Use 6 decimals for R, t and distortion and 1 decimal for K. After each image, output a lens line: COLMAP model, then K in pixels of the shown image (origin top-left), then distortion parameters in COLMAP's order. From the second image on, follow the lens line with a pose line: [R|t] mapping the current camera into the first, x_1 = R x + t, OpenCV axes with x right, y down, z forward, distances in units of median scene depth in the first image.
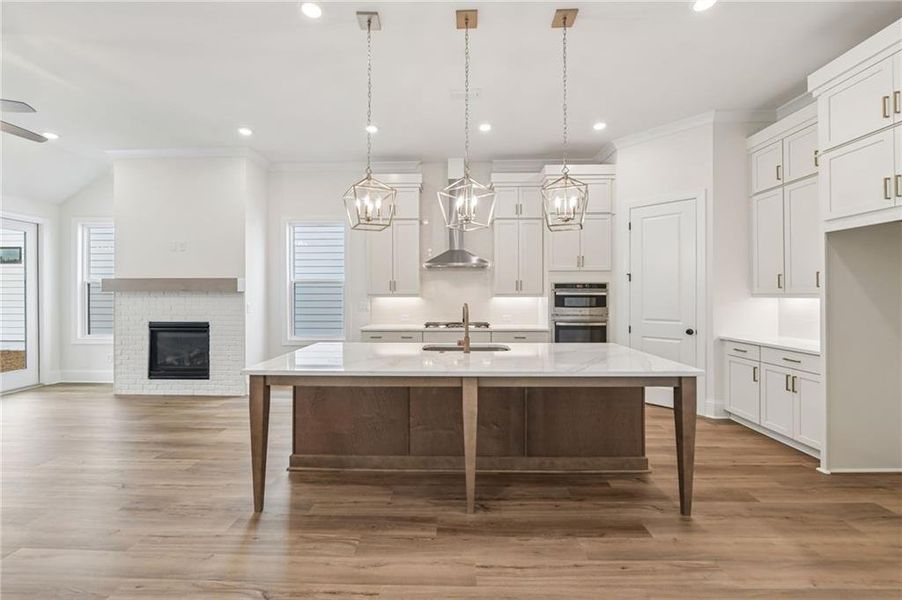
lens RADIAL K [[363.5, 0, 447.2], [0, 363.5, 294.1], [0, 0, 1]] dist [-0.012434, 0.001114]
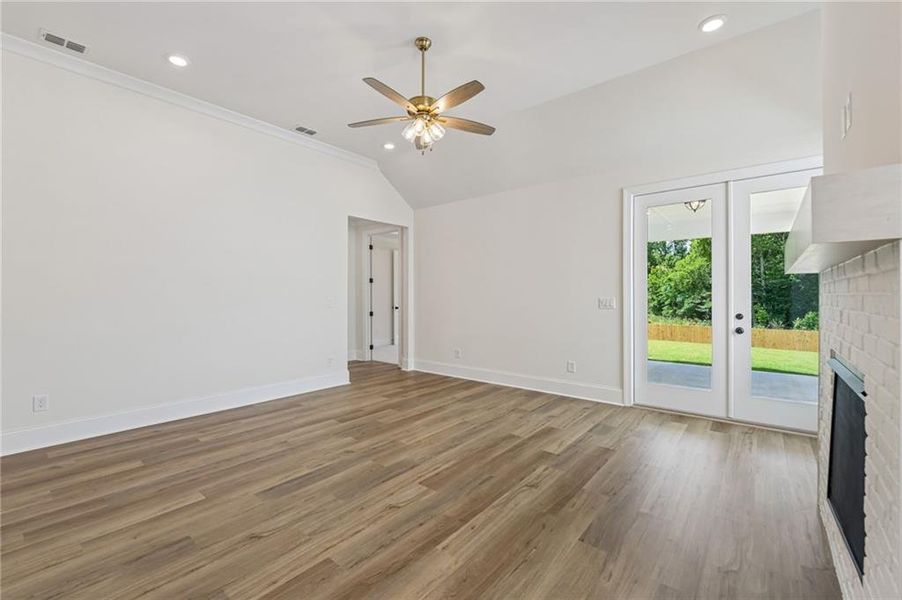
lens RADIAL K [[382.3, 0, 450.3], [0, 382.3, 296.5], [0, 0, 1]] dist [-0.010347, -0.000262]
pose [[-0.619758, 0.001828, -0.784791, -0.285947], [0.002548, 0.999997, 0.000318, 0.021822], [0.784789, -0.001802, -0.619761, 0.958259]]
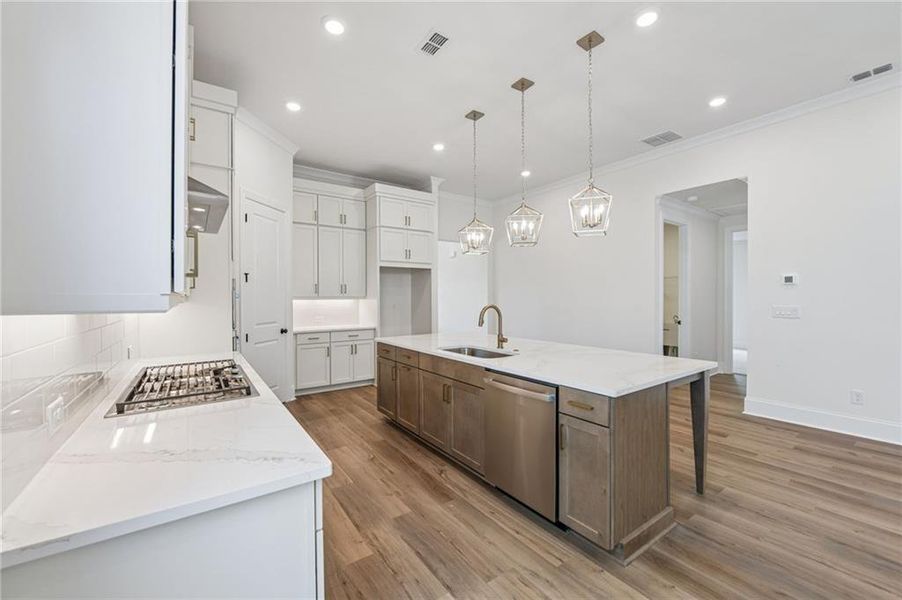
lens RADIAL K [[363.5, 0, 444.3], [0, 363.5, 298.7], [0, 0, 1]] dist [-0.012434, 0.001114]
pose [[-0.581351, 0.001808, 0.813651, -0.457111], [0.003892, 0.999992, 0.000558, 0.005214], [-0.813644, 0.003491, -0.581353, 1.077378]]
